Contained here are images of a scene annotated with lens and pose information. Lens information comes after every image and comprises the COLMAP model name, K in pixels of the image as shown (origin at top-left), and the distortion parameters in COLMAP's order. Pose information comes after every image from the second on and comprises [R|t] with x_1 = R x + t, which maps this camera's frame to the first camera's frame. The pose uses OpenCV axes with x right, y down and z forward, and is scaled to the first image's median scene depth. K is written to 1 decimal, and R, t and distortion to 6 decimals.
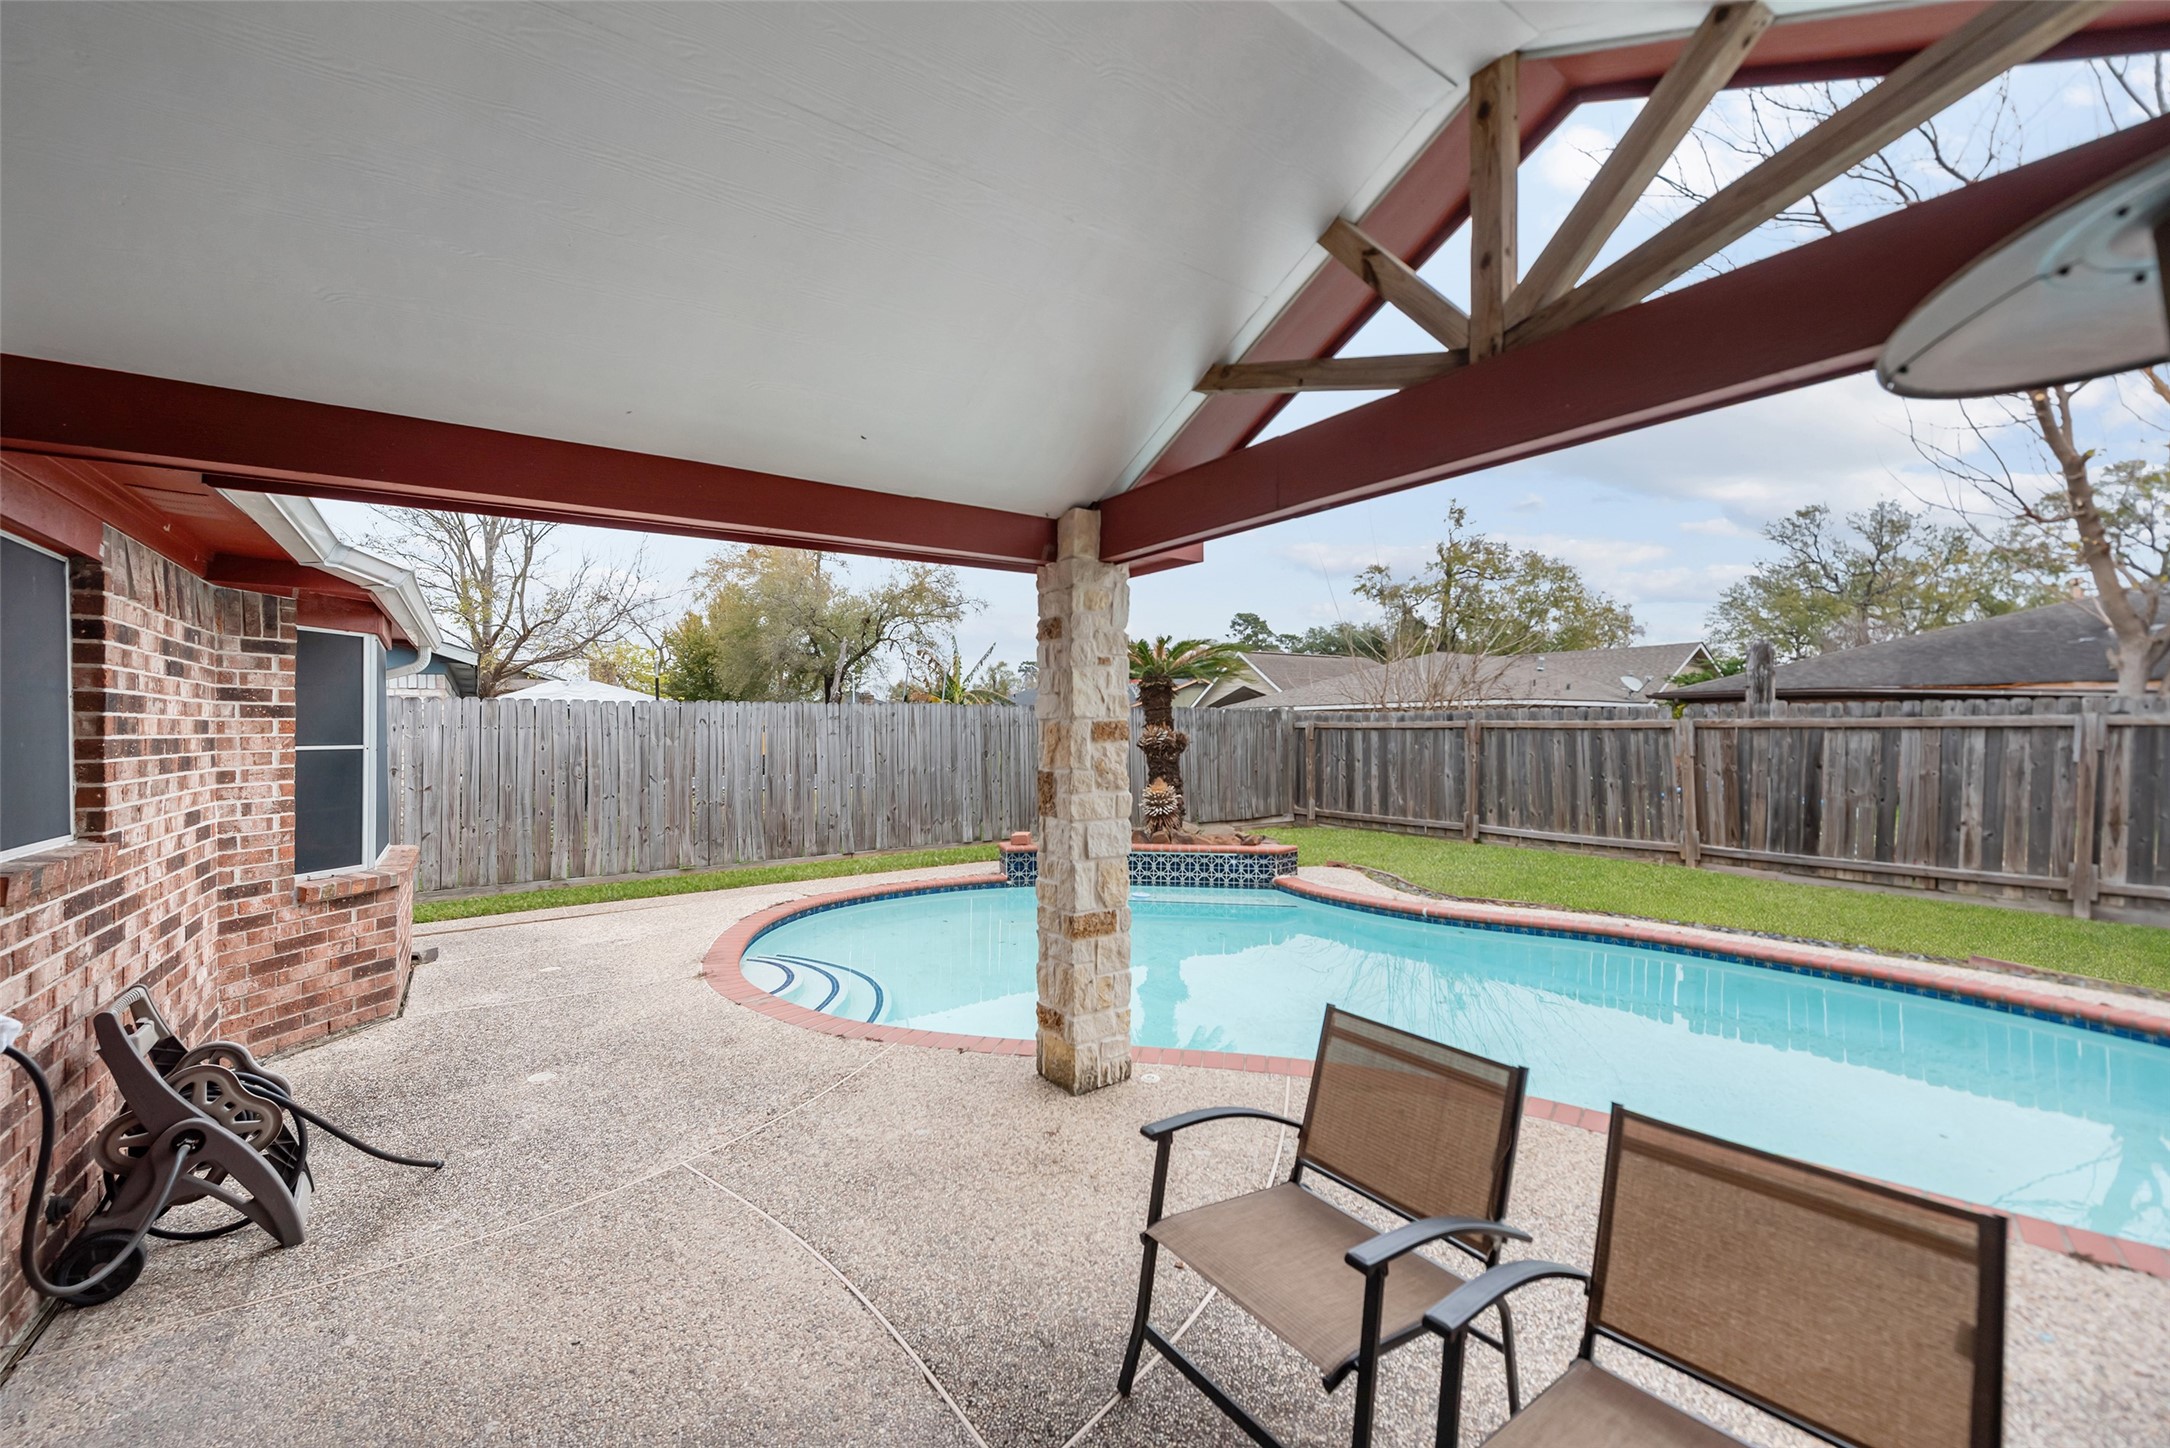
lens RADIAL K [[854.0, 0, 1077.1], [0, 854.0, 733.9], [0, 0, 1]] dist [-0.002771, -0.002504]
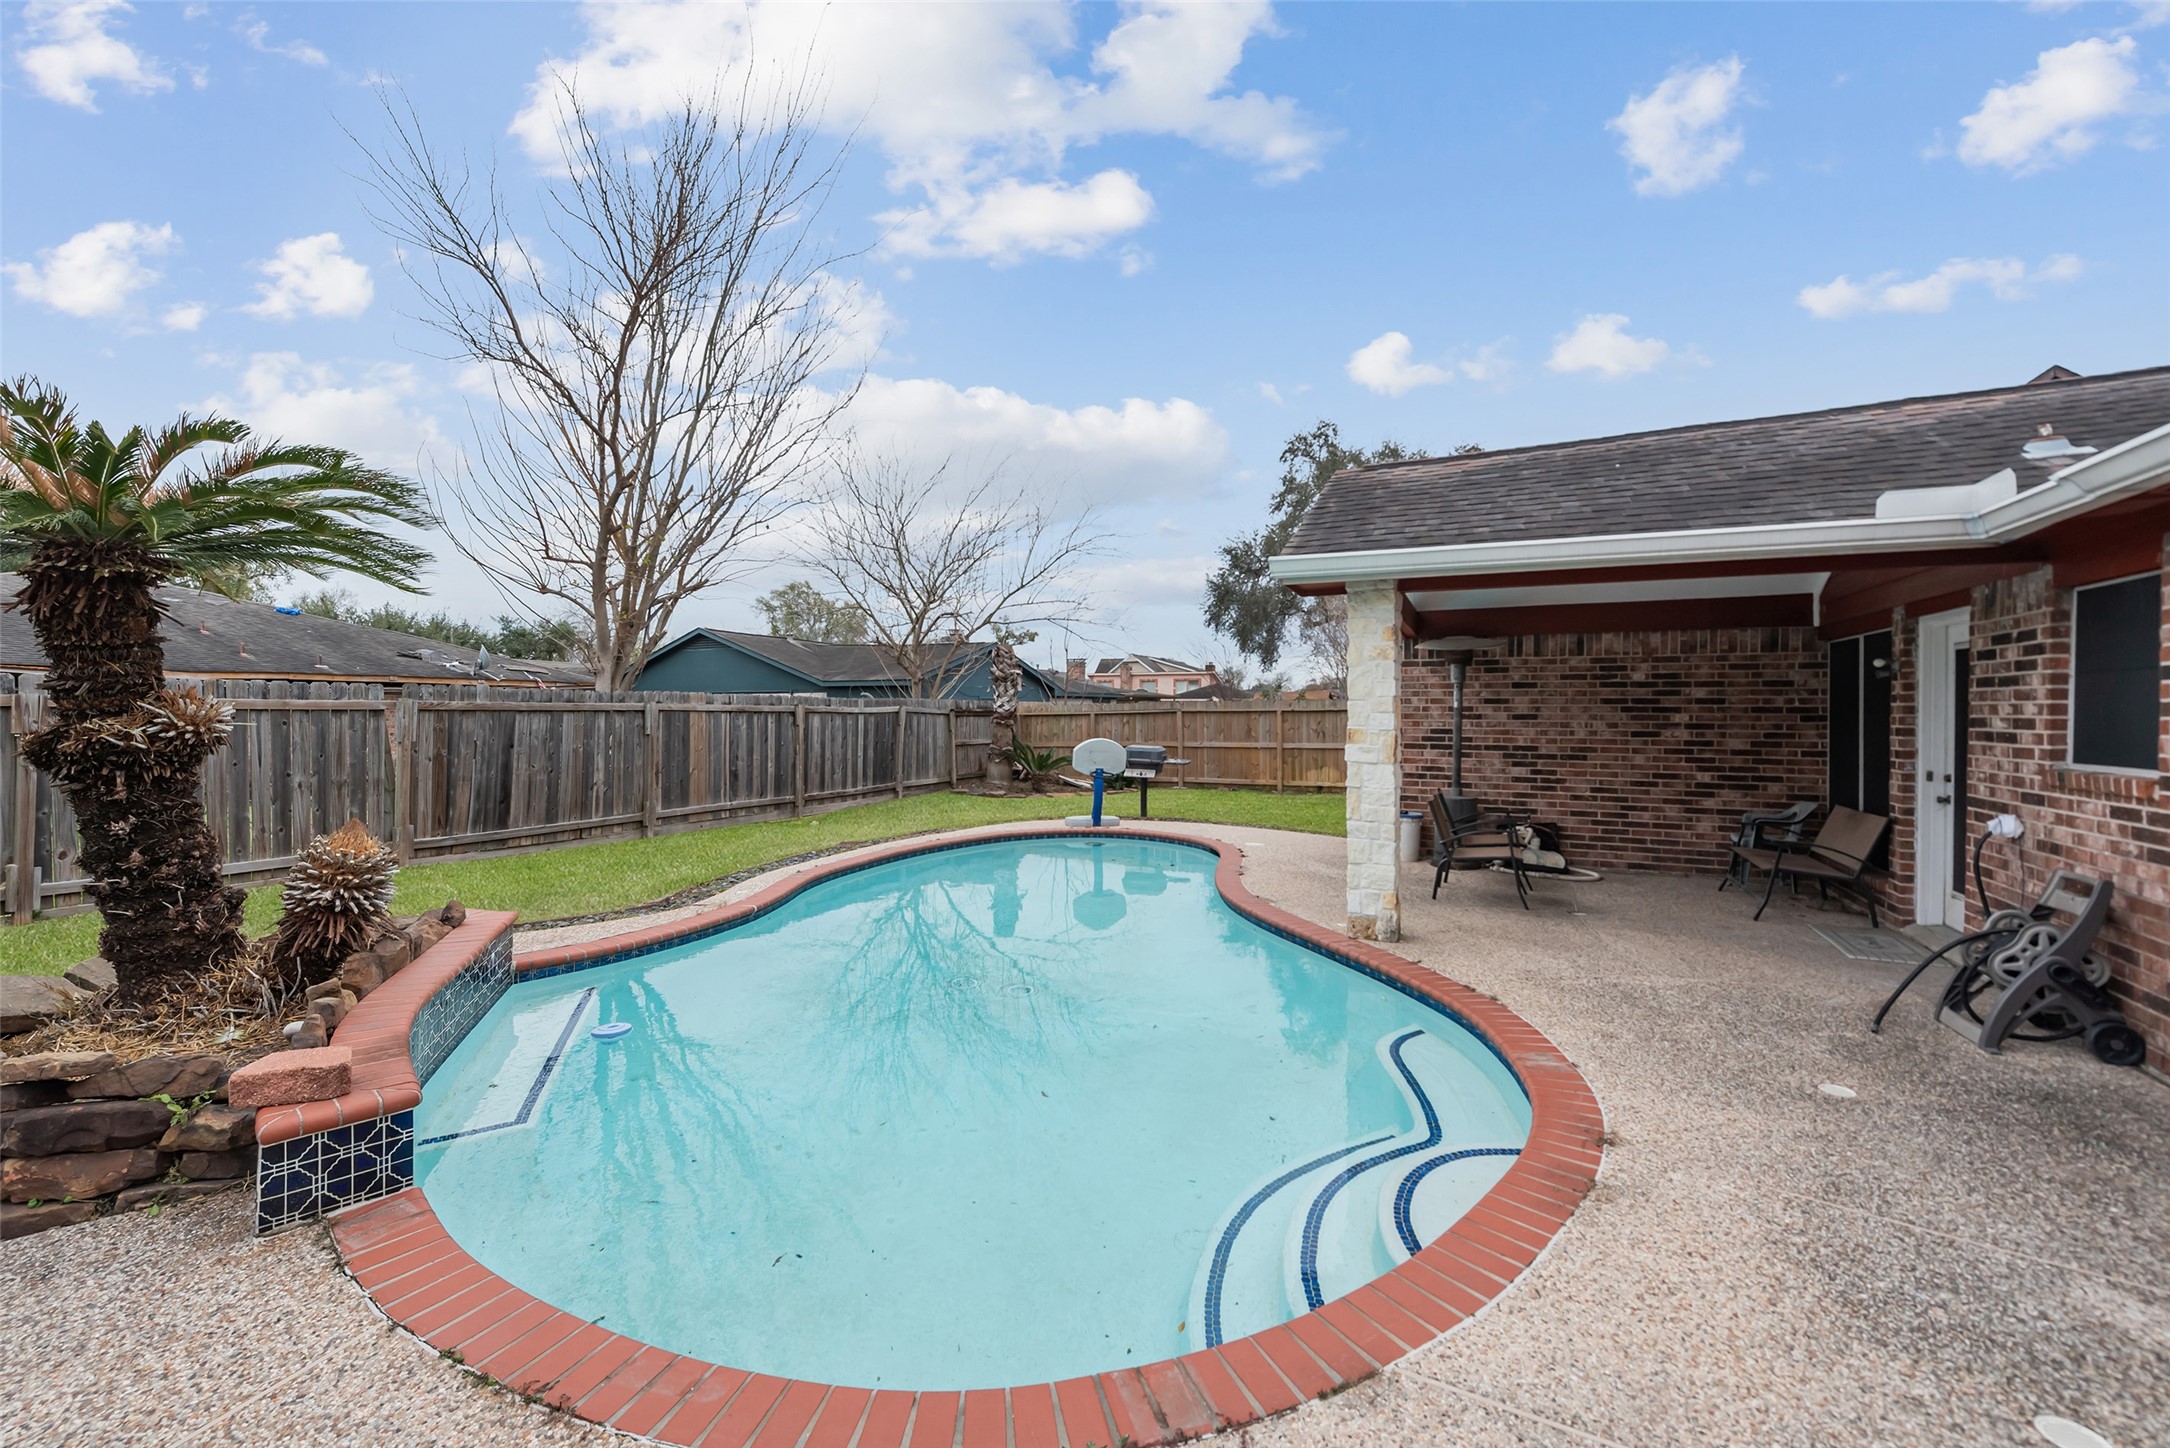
lens RADIAL K [[854.0, 0, 1075.4], [0, 854.0, 718.0], [0, 0, 1]] dist [-0.002771, -0.002504]
pose [[-0.460866, -0.004705, 0.887458, -0.407762], [0.005559, 0.999951, 0.008188, -0.002292], [-0.887453, 0.008707, -0.460817, 0.824724]]
